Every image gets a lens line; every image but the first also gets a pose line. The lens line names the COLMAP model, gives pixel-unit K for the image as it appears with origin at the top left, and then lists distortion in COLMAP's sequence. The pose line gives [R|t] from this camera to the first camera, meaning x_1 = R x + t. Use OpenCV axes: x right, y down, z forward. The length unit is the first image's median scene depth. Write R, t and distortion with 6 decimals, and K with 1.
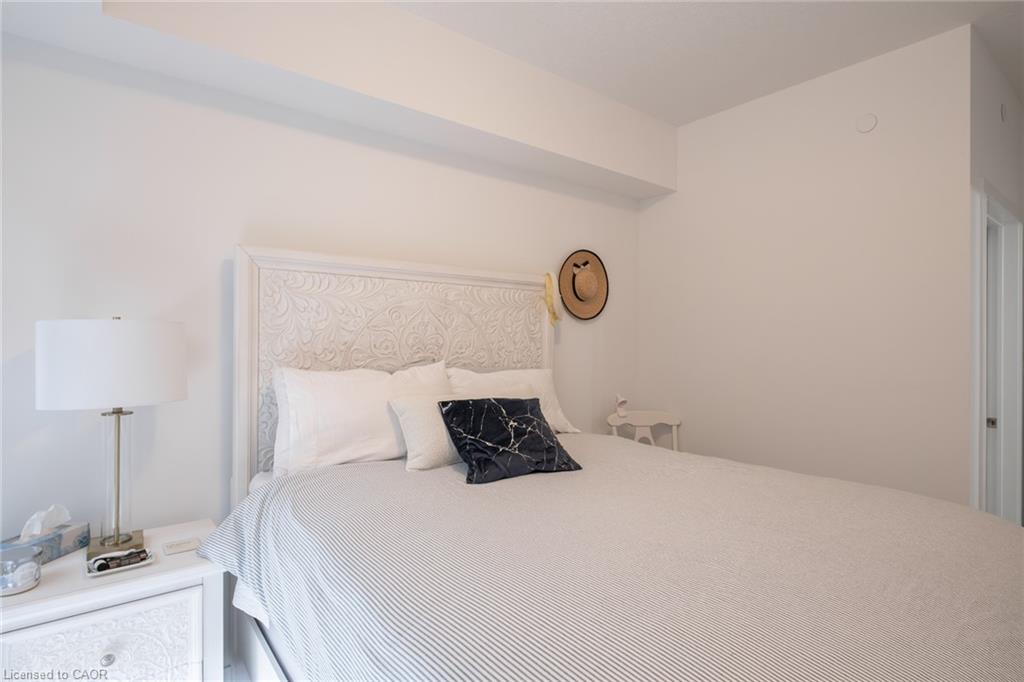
lens RADIAL K [[527.7, 0, 521.8], [0, 527.7, 336.6], [0, 0, 1]] dist [-0.005473, -0.000958]
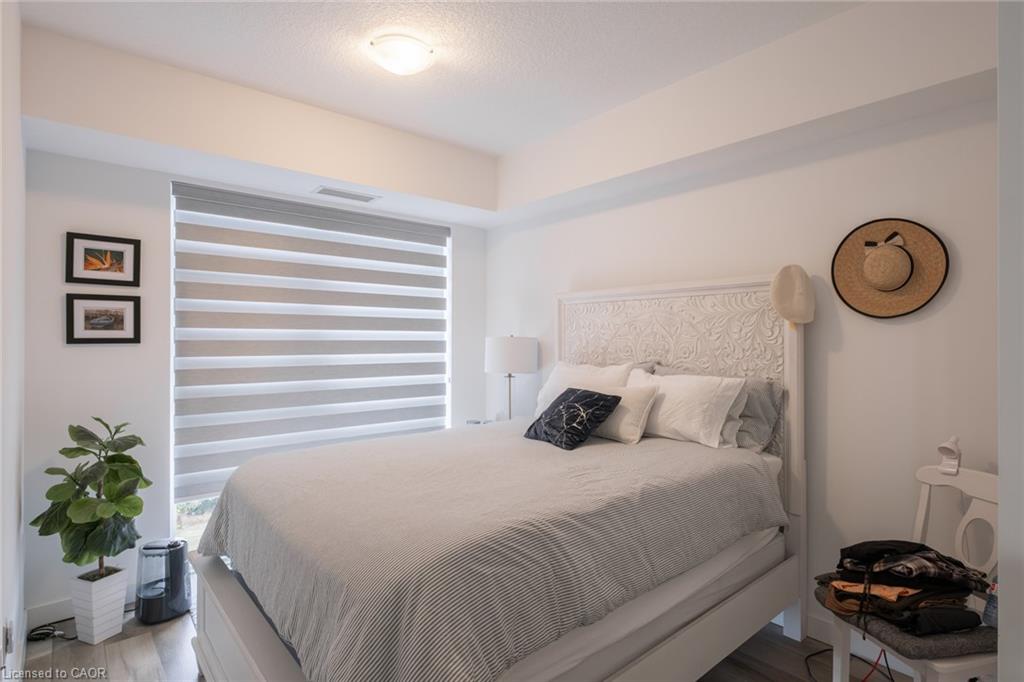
lens RADIAL K [[527.7, 0, 521.8], [0, 527.7, 336.6], [0, 0, 1]] dist [-0.005473, -0.000958]
pose [[0.021900, -0.014889, -0.999649, 1.000539], [-0.000992, 0.999888, -0.014914, 0.002979], [0.999760, 0.001318, 0.021883, 0.633548]]
